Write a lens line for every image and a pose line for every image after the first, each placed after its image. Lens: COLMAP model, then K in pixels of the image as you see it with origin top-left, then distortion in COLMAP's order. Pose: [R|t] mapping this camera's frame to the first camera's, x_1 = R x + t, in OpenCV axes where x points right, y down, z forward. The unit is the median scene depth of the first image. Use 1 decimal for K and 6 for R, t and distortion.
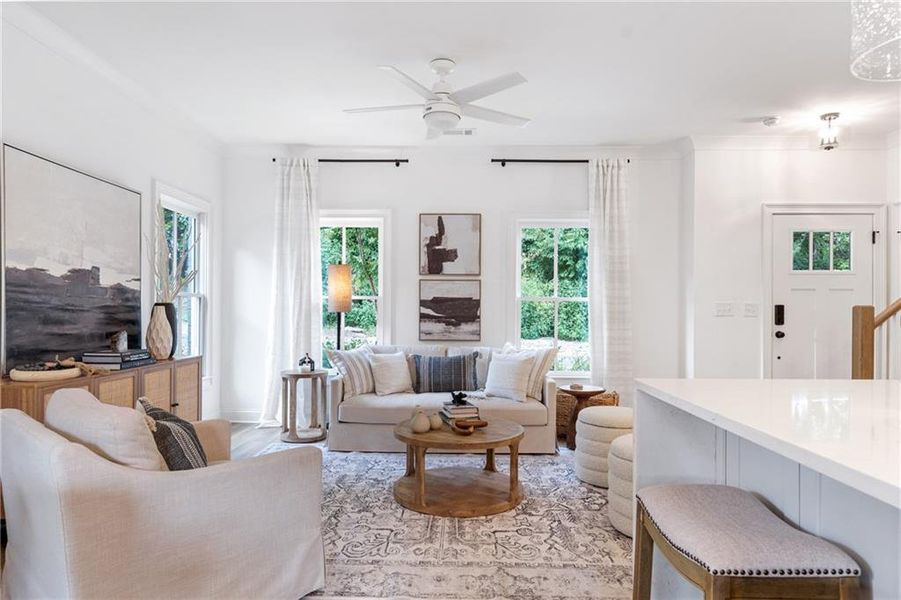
lens RADIAL K [[530.4, 0, 445.2], [0, 530.4, 307.2], [0, 0, 1]] dist [-0.002130, 0.004612]
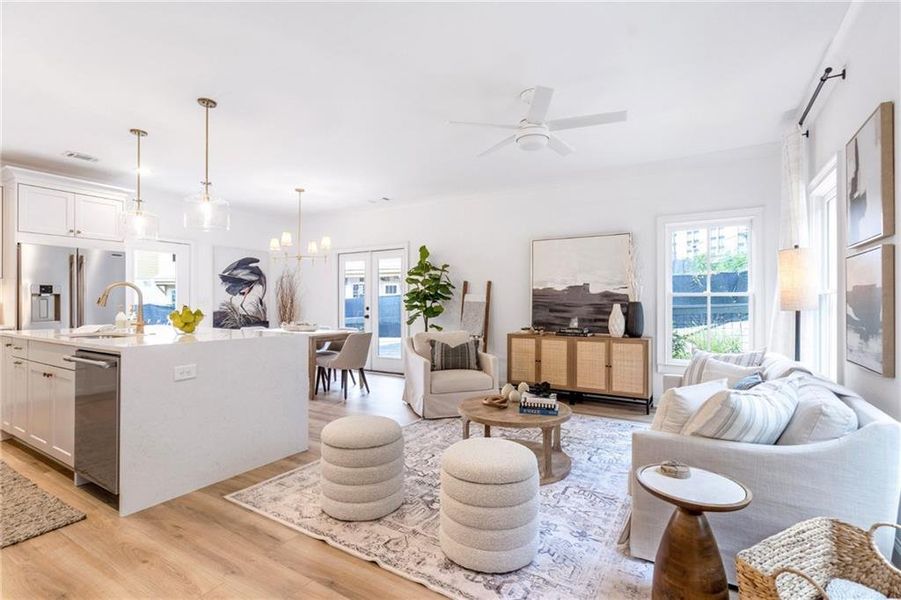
lens RADIAL K [[423.5, 0, 452.8], [0, 423.5, 302.0], [0, 0, 1]] dist [0.011877, -0.000413]
pose [[-0.495960, -0.007828, -0.868310, 0.595353], [-0.003498, 0.999969, -0.007016, 0.001967], [0.868338, -0.000442, -0.495972, 0.885803]]
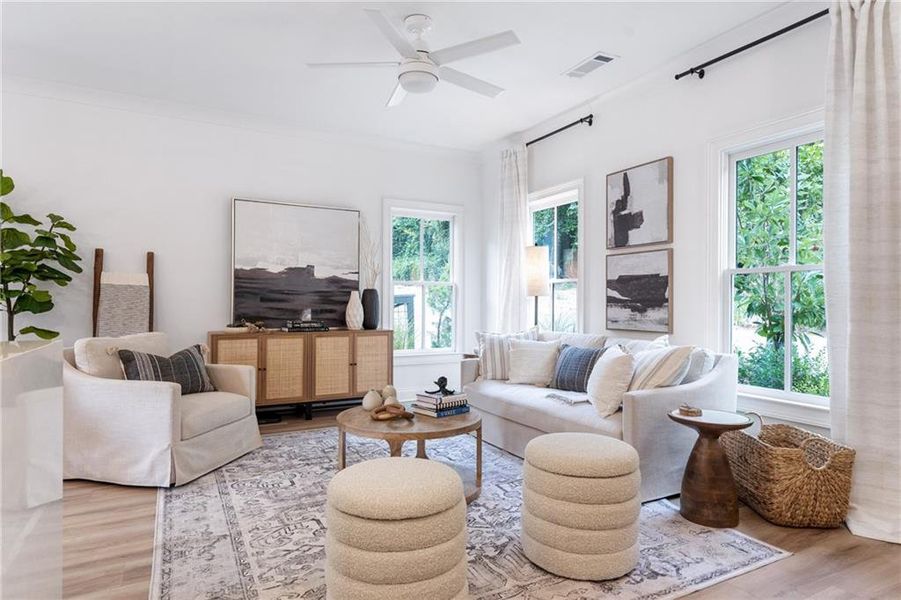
lens RADIAL K [[514.9, 0, 452.6], [0, 514.9, 300.8], [0, 0, 1]] dist [-0.001669, -0.000951]
pose [[0.496428, -0.009725, -0.868023, 0.541521], [0.001490, 0.999945, -0.010350, 0.027027], [0.868076, 0.003844, 0.496416, 0.412118]]
